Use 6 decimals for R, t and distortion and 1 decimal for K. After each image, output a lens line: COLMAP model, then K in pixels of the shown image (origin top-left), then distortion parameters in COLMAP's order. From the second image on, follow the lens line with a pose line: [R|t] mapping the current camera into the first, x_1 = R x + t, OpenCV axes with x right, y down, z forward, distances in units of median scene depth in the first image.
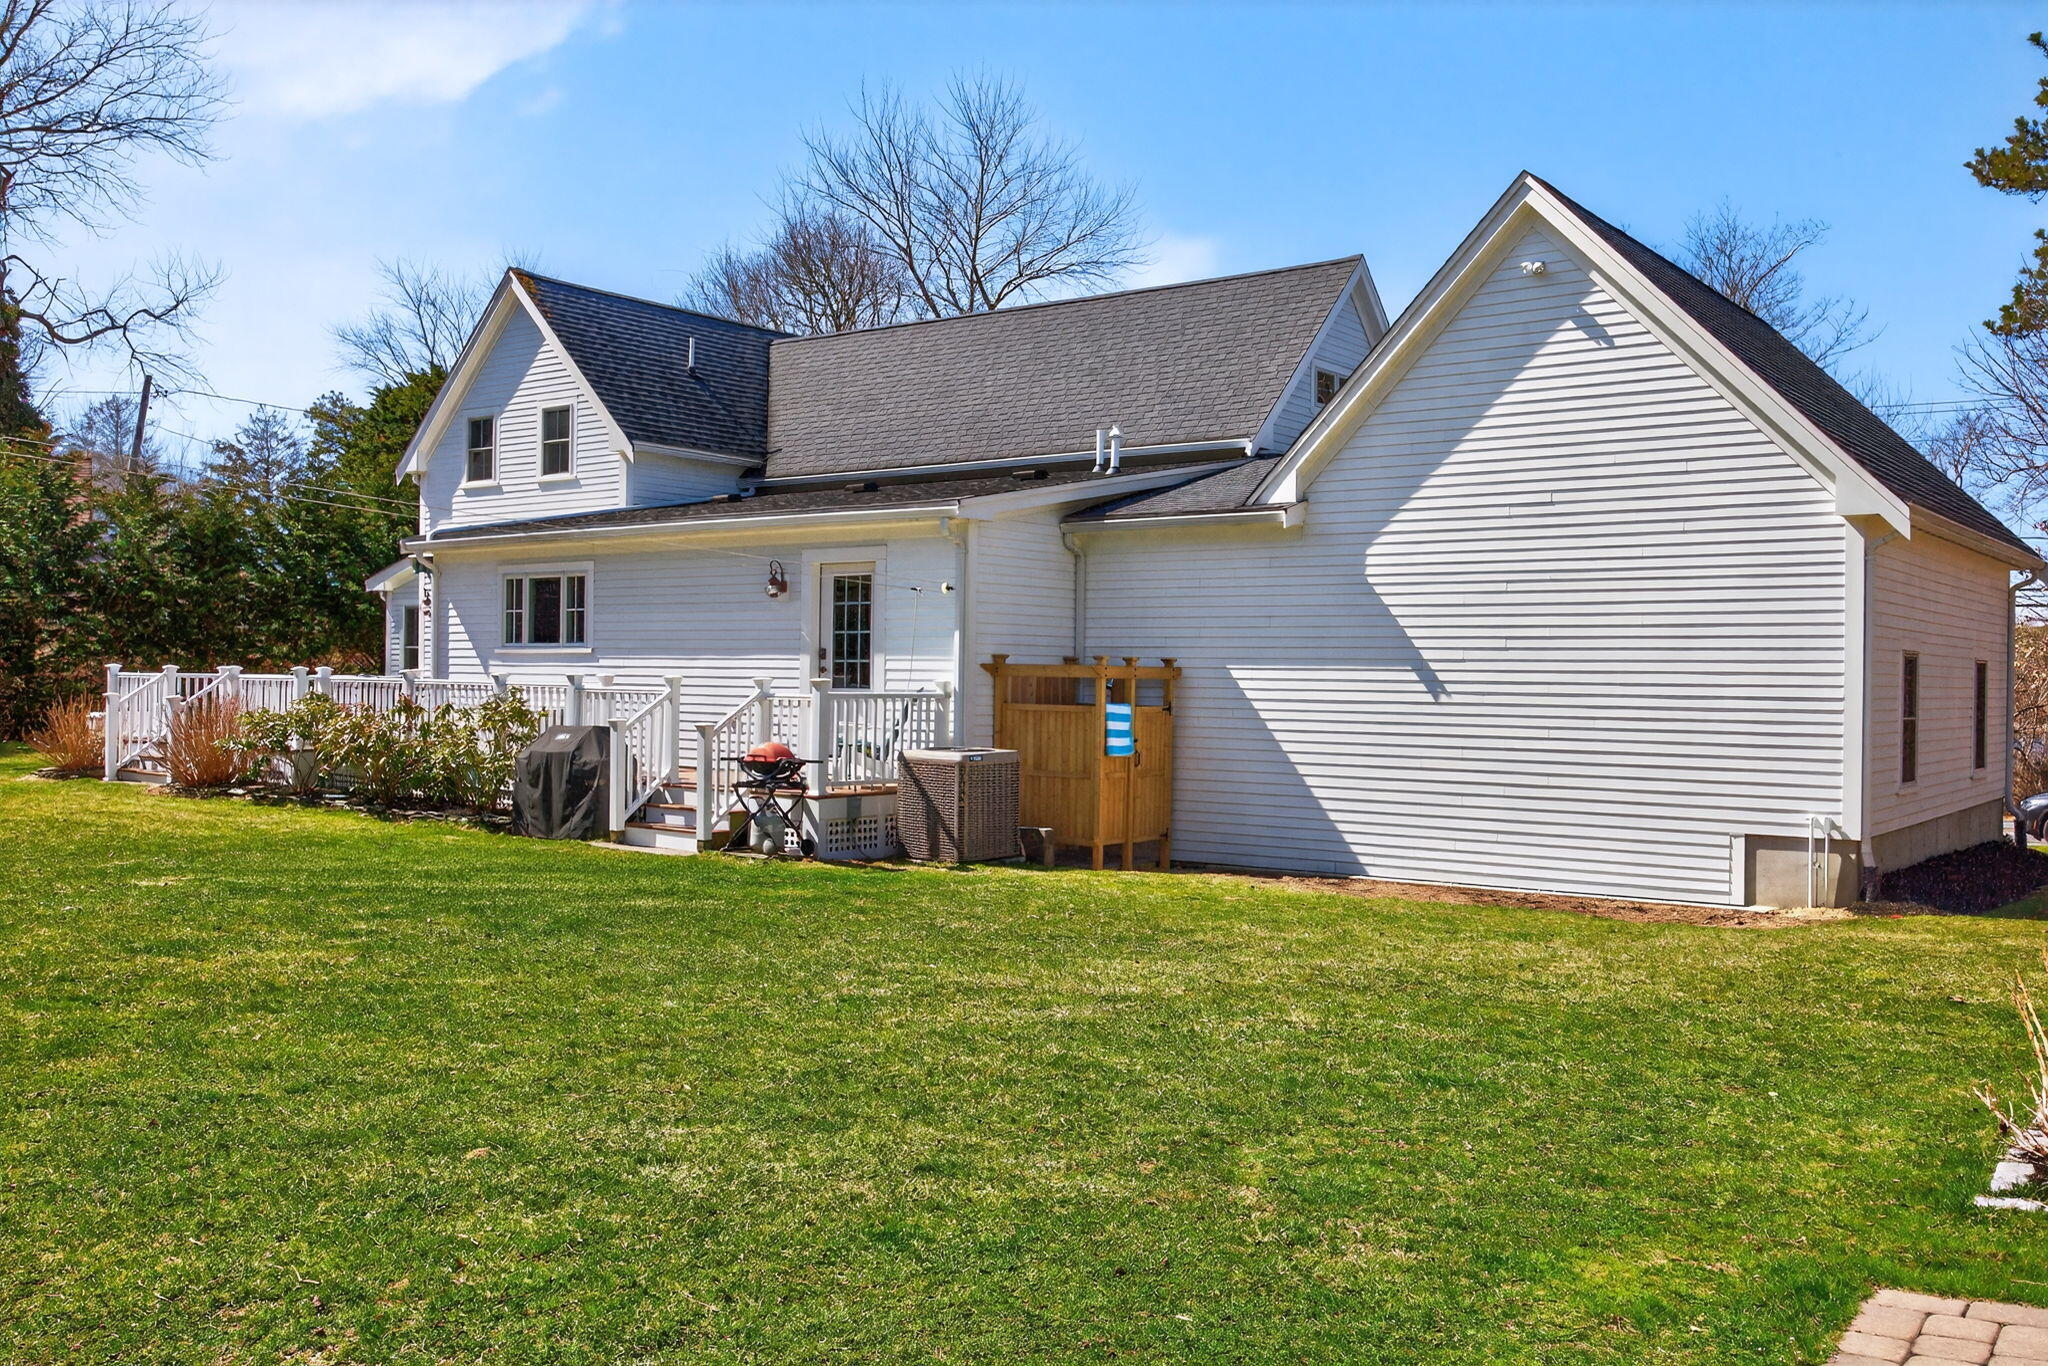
lens RADIAL K [[1700.5, 0, 1024.0], [0, 1700.5, 683.0], [0, 0, 1]] dist [0.008225, 0.001810]
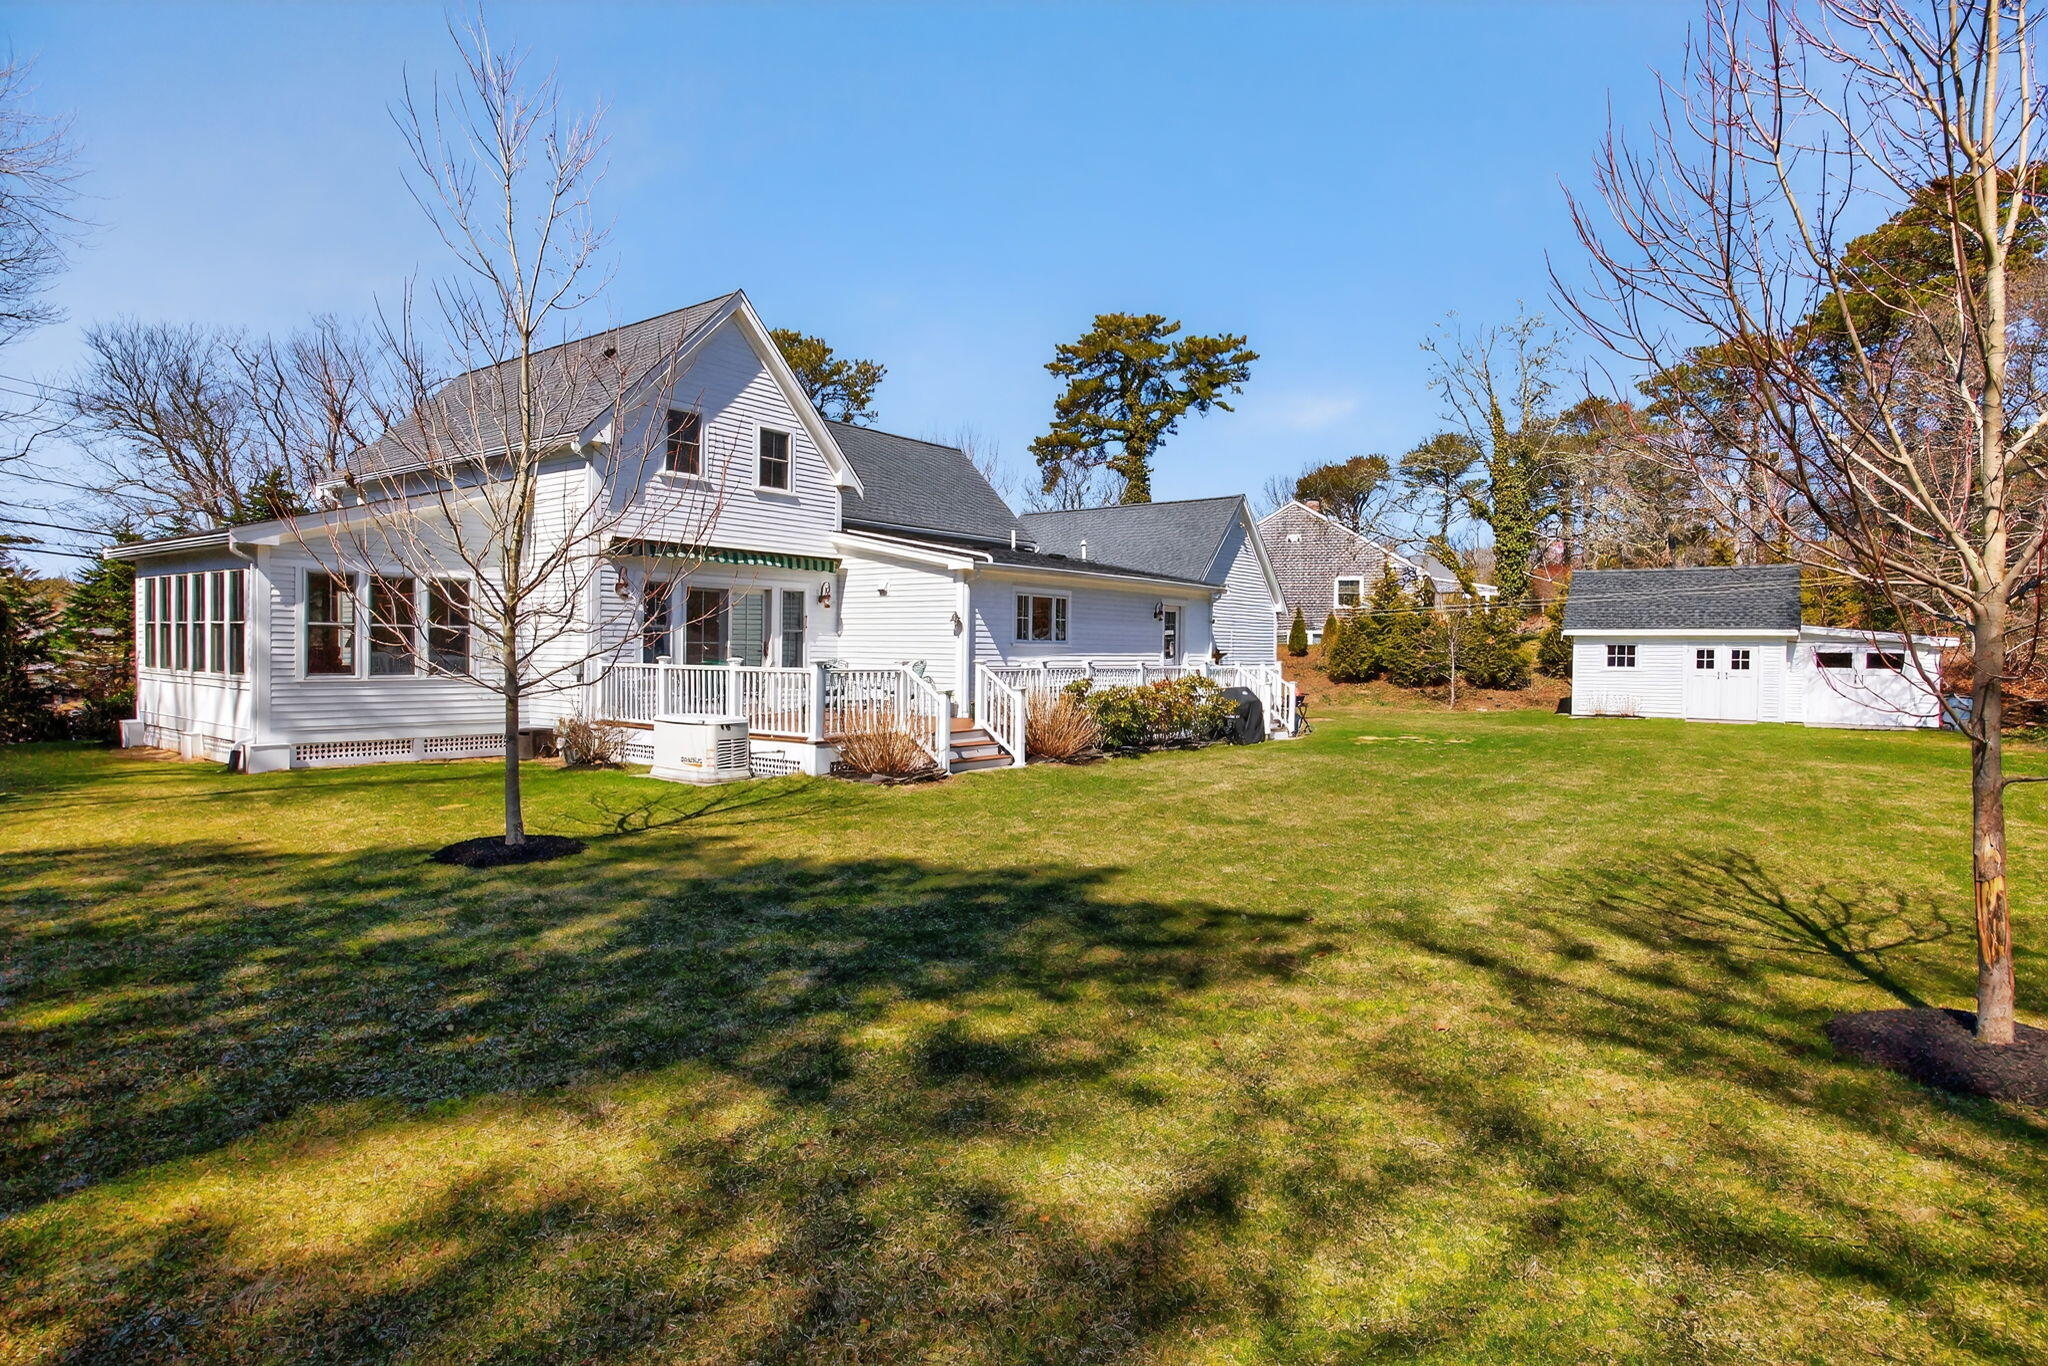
lens RADIAL K [[1126.2, 0, 1028.1], [0, 1126.2, 655.9], [0, 0, 1]] dist [-0.005587, -0.000496]
pose [[0.002484, -0.009135, 0.999955, -1.471623], [-0.003131, 0.999953, 0.009143, -0.021747], [-0.999992, -0.003153, 0.002455, 1.159569]]
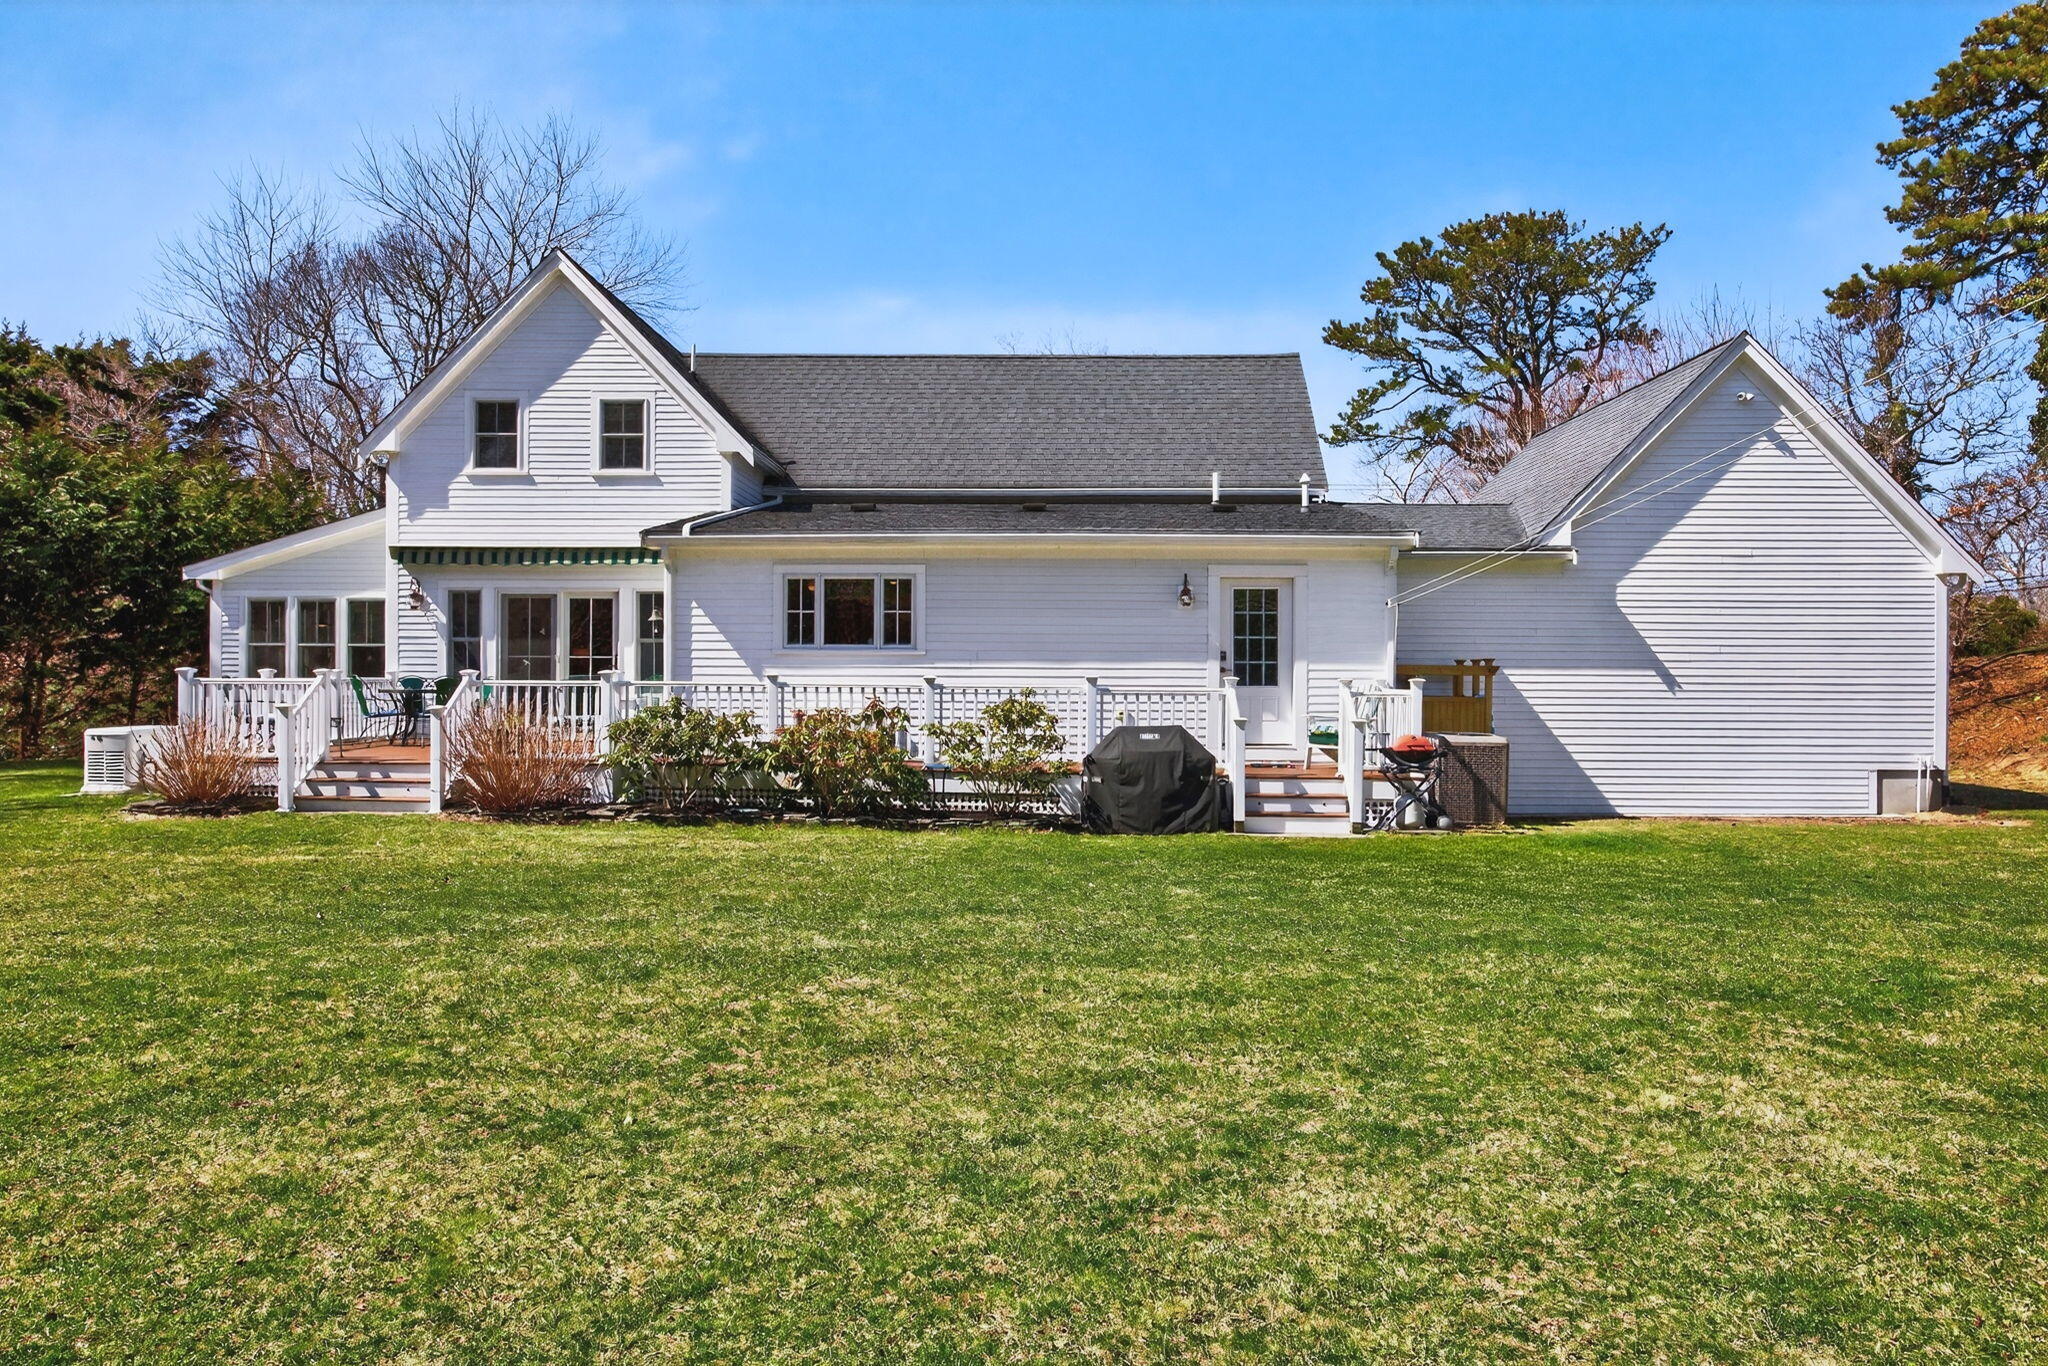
lens RADIAL K [[1306.2, 0, 1024.0], [0, 1306.2, 683.0], [0, 0, 1]] dist [0.016750, 0.001039]
pose [[0.812947, -0.012556, 0.582203, -0.740883], [0.007587, 0.999911, 0.010970, -0.009639], [-0.582289, -0.004501, 0.812970, 0.362972]]
